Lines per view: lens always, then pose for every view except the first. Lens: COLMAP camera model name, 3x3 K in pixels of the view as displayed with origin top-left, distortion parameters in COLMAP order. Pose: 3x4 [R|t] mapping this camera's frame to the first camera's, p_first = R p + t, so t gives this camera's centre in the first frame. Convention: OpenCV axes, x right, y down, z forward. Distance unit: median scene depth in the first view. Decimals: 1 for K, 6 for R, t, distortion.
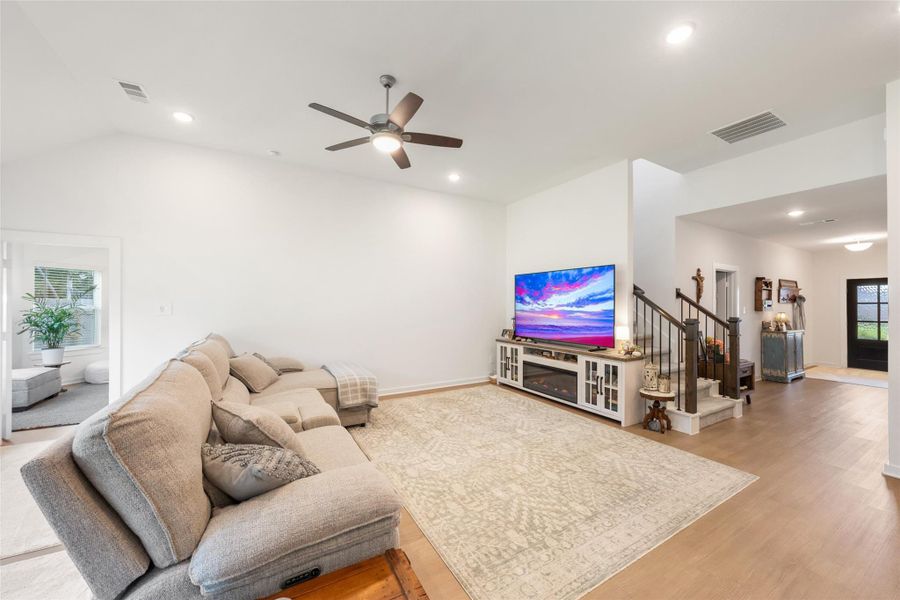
lens RADIAL K [[336.8, 0, 450.7], [0, 336.8, 301.4], [0, 0, 1]] dist [-0.001428, -0.000187]
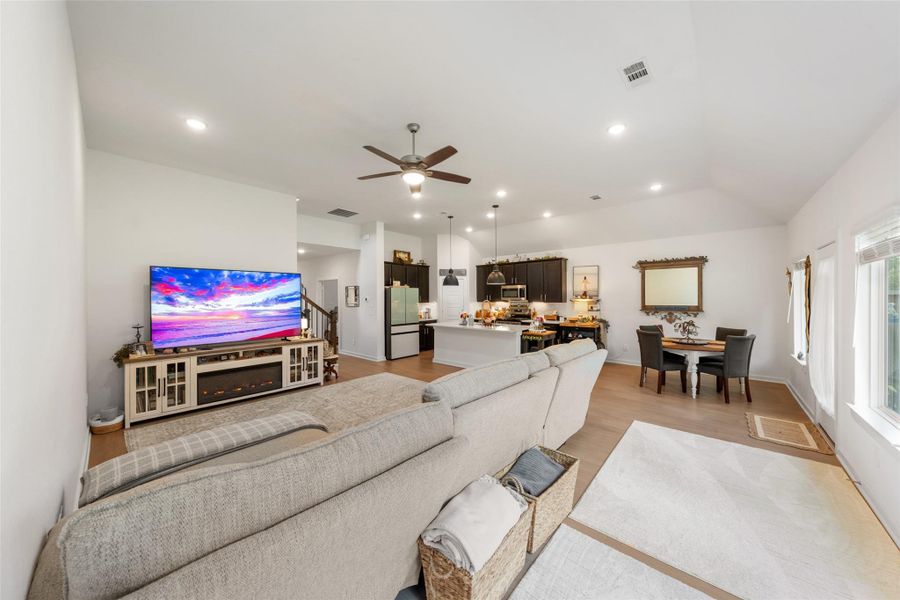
lens RADIAL K [[307.5, 0, 447.6], [0, 307.5, 297.6], [0, 0, 1]] dist [-0.000867, -0.000060]
pose [[-0.304676, -0.004066, 0.952447, -0.822829], [-0.002928, 0.999990, 0.003332, -0.018183], [-0.952452, -0.001774, -0.304685, 0.767278]]
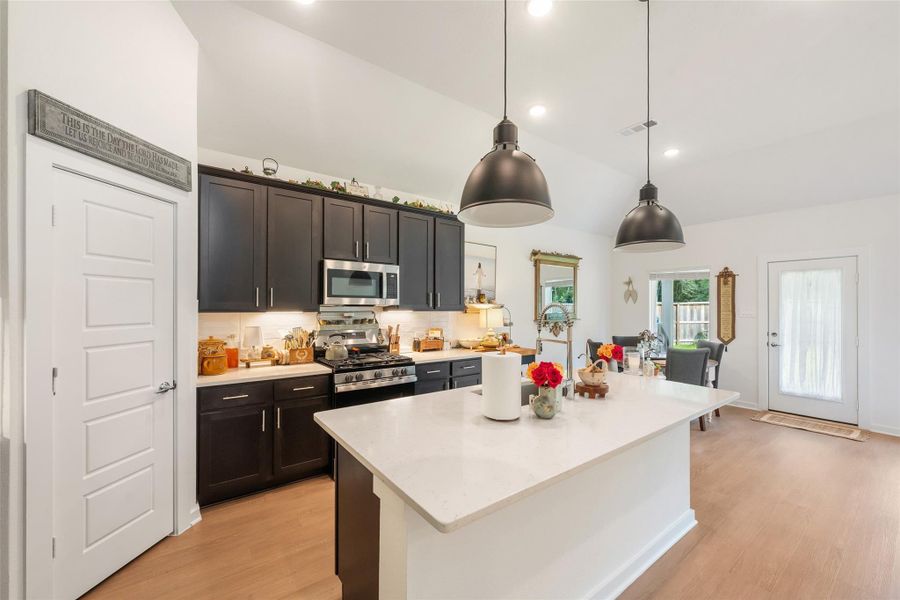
lens RADIAL K [[359.5, 0, 449.2], [0, 359.5, 305.6], [0, 0, 1]] dist [-0.001058, -0.000190]
pose [[-0.993343, -0.010360, -0.114727, 0.702814], [-0.009205, 0.999901, -0.010600, 0.008947], [0.114825, -0.009473, -0.993341, 0.594435]]
